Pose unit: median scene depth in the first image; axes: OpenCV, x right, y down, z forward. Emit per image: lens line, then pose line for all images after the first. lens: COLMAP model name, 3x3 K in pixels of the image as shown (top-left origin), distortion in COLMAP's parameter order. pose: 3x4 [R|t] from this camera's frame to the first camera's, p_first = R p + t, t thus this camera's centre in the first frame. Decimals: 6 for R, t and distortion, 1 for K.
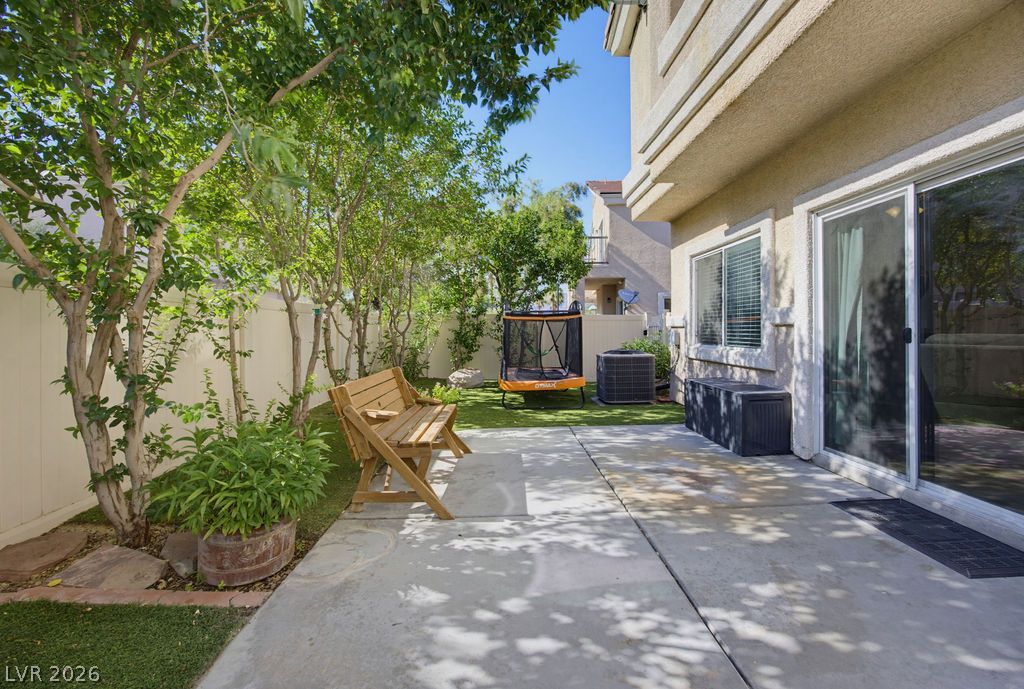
lens RADIAL K [[404.9, 0, 514.8], [0, 404.9, 316.2], [0, 0, 1]] dist [-0.015909, 0.000284]
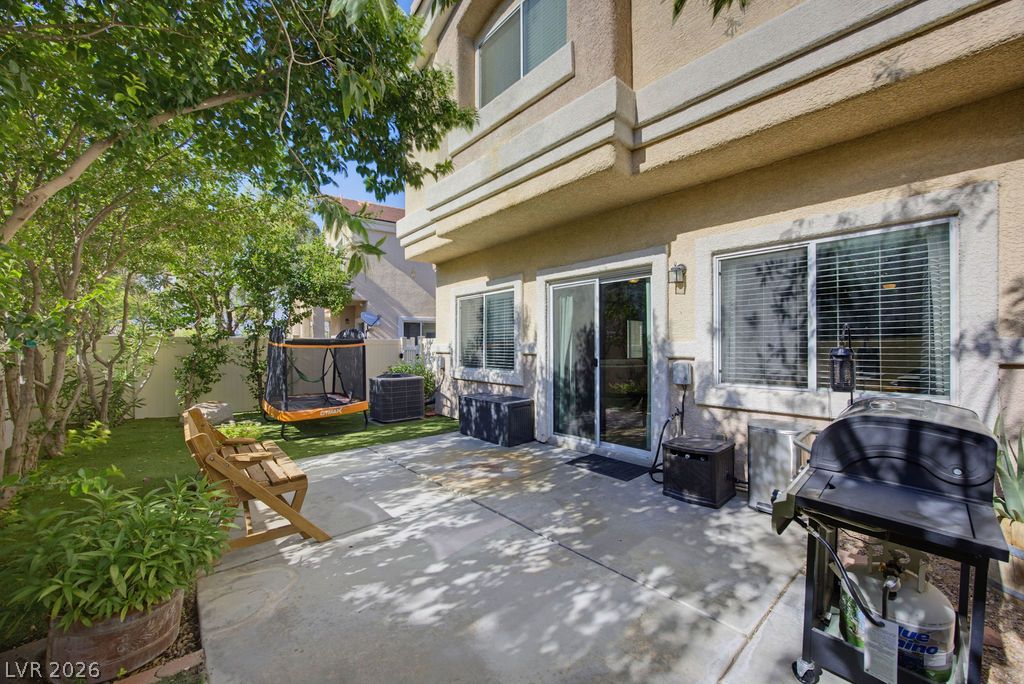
lens RADIAL K [[400.7, 0, 523.8], [0, 400.7, 330.2], [0, 0, 1]] dist [-0.035895, 0.012734]
pose [[0.764150, 0.024496, 0.644573, -0.345648], [-0.018742, 0.999700, -0.015774, -0.051353], [-0.644766, -0.000026, 0.764380, -0.136334]]
